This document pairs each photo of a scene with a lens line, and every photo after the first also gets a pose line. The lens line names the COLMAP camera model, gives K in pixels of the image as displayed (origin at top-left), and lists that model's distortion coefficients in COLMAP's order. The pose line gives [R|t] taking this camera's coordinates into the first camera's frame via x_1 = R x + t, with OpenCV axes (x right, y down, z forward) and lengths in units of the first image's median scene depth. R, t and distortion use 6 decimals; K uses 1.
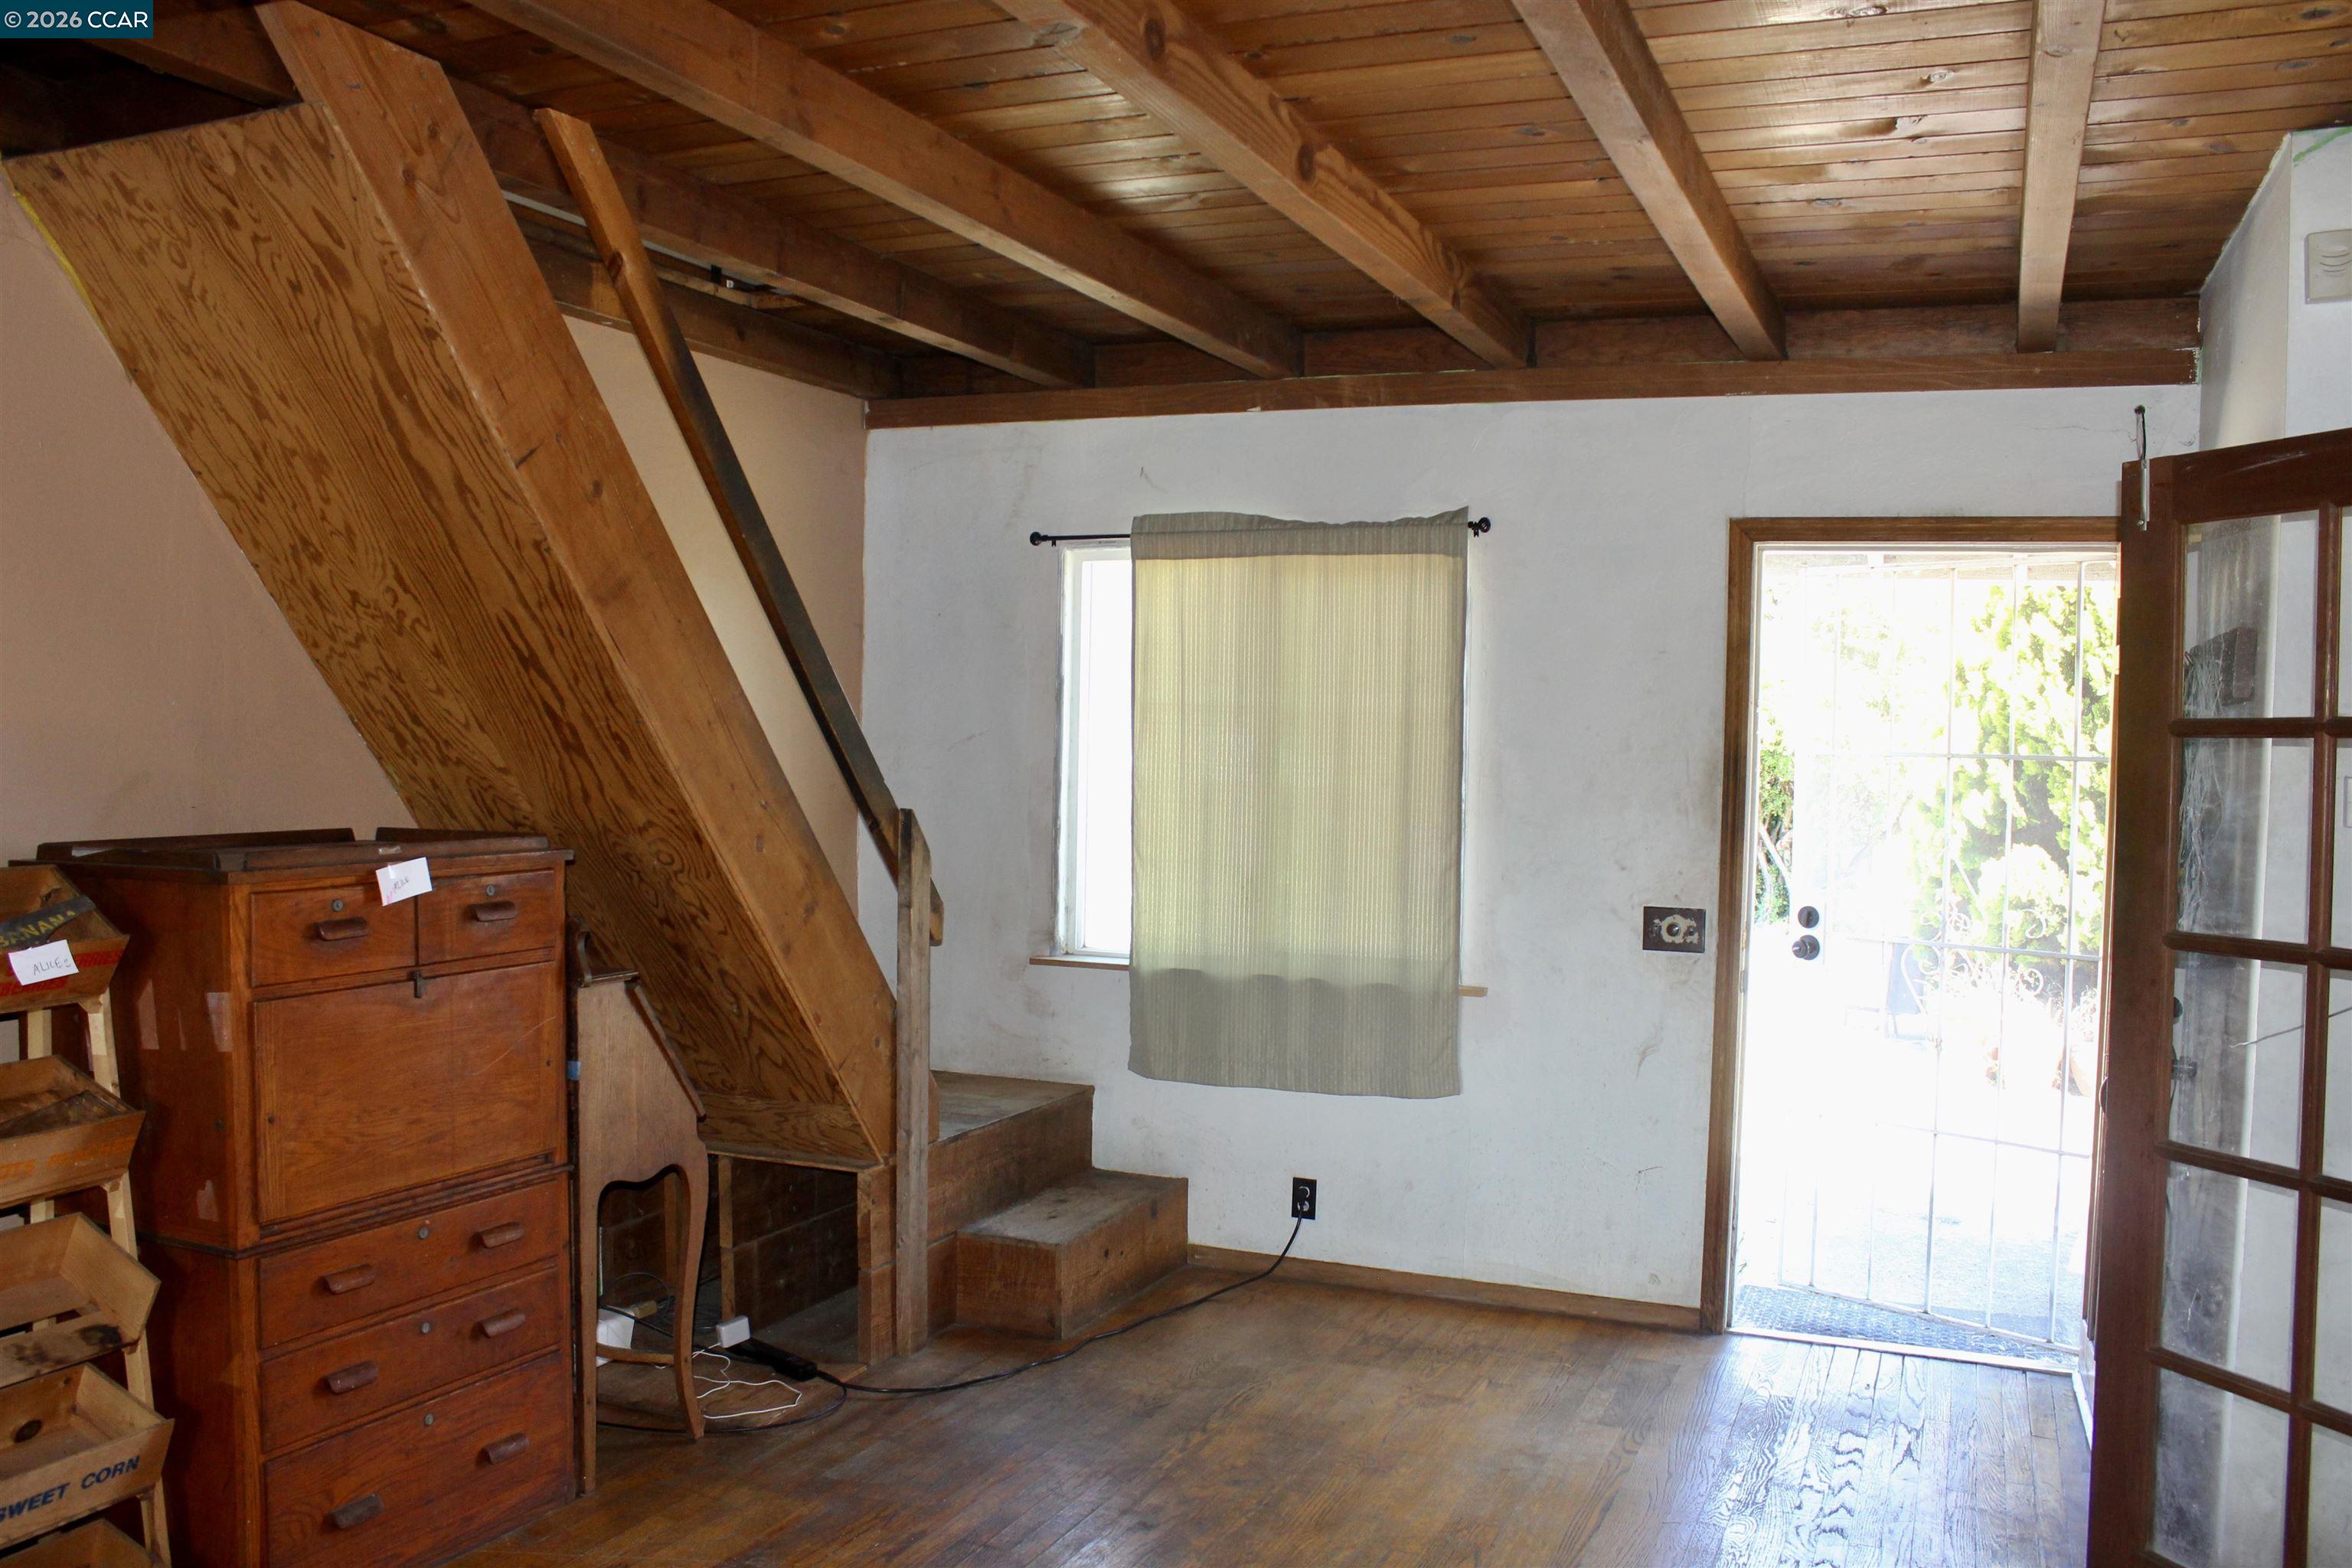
lens RADIAL K [[1948.8, 0, 1160.3], [0, 1948.8, 797.7], [0, 0, 1]] dist [-0.165539, 0.147879]
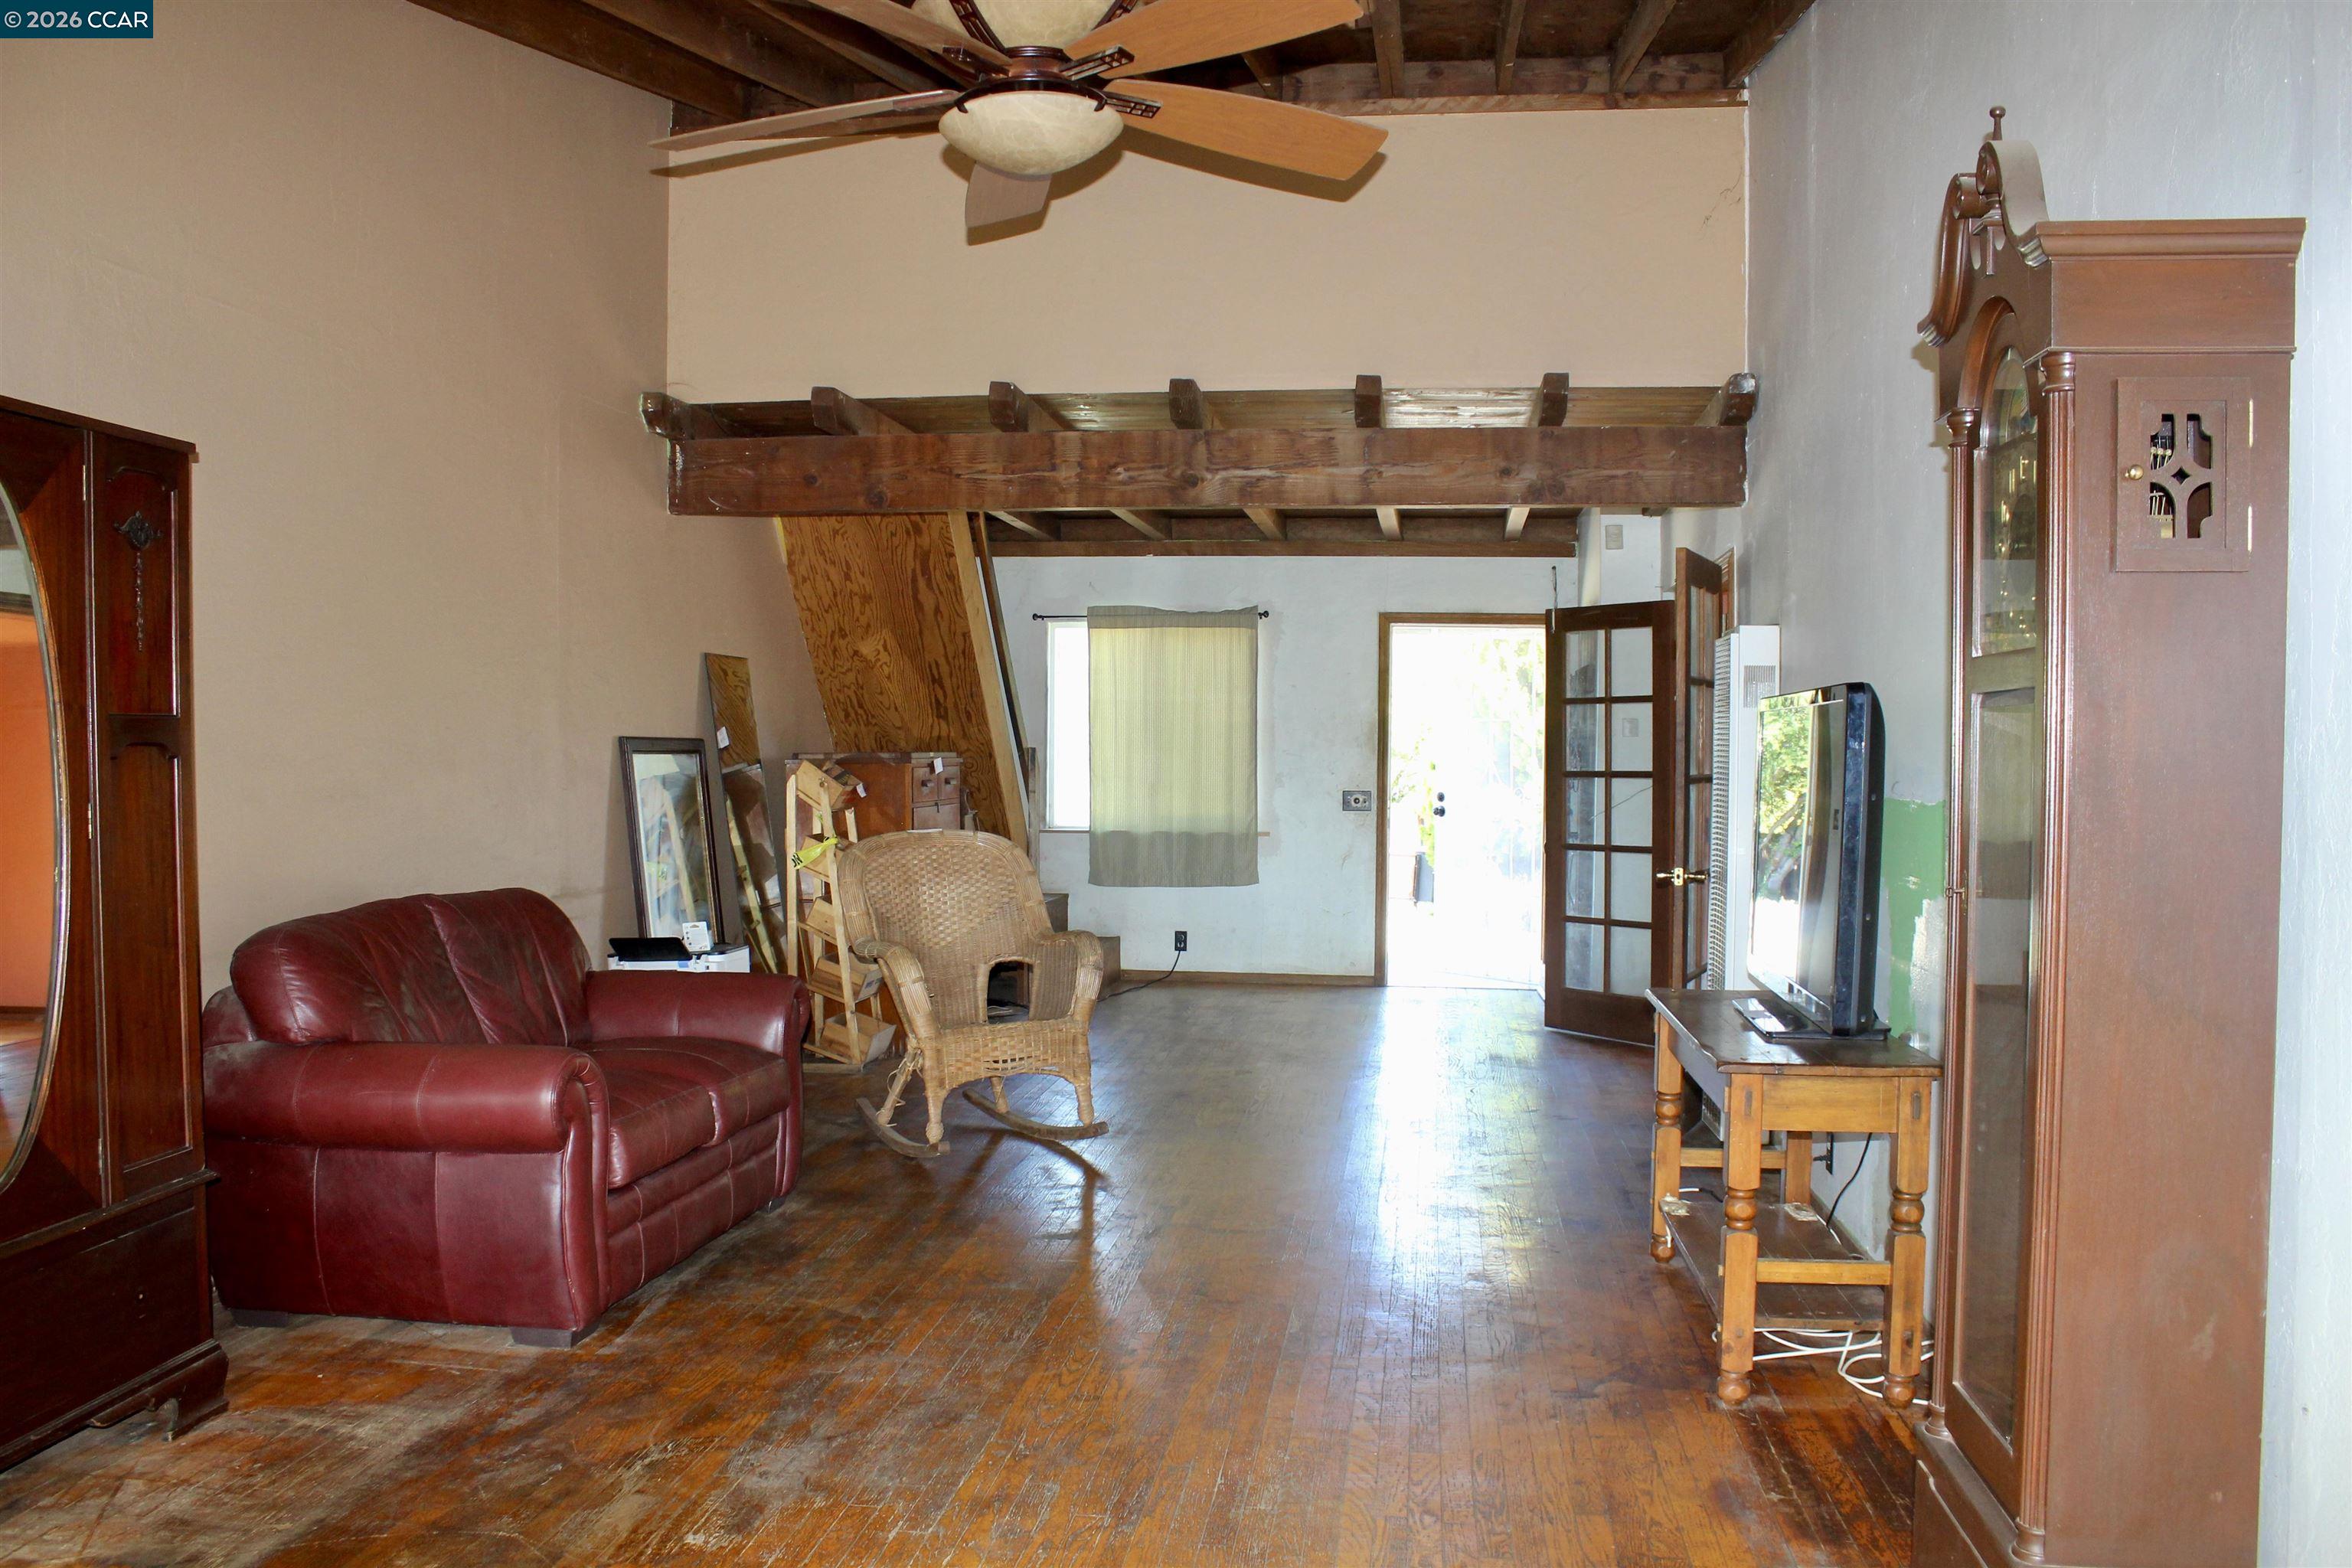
lens RADIAL K [[1948.8, 0, 1160.3], [0, 1948.8, 797.7], [0, 0, 1]] dist [-0.165539, 0.147879]
pose [[0.963727, -0.020622, 0.266094, -0.506185], [0.021992, 0.999756, -0.002170, 0.061880], [-0.265984, 0.007943, 0.963945, -1.008150]]
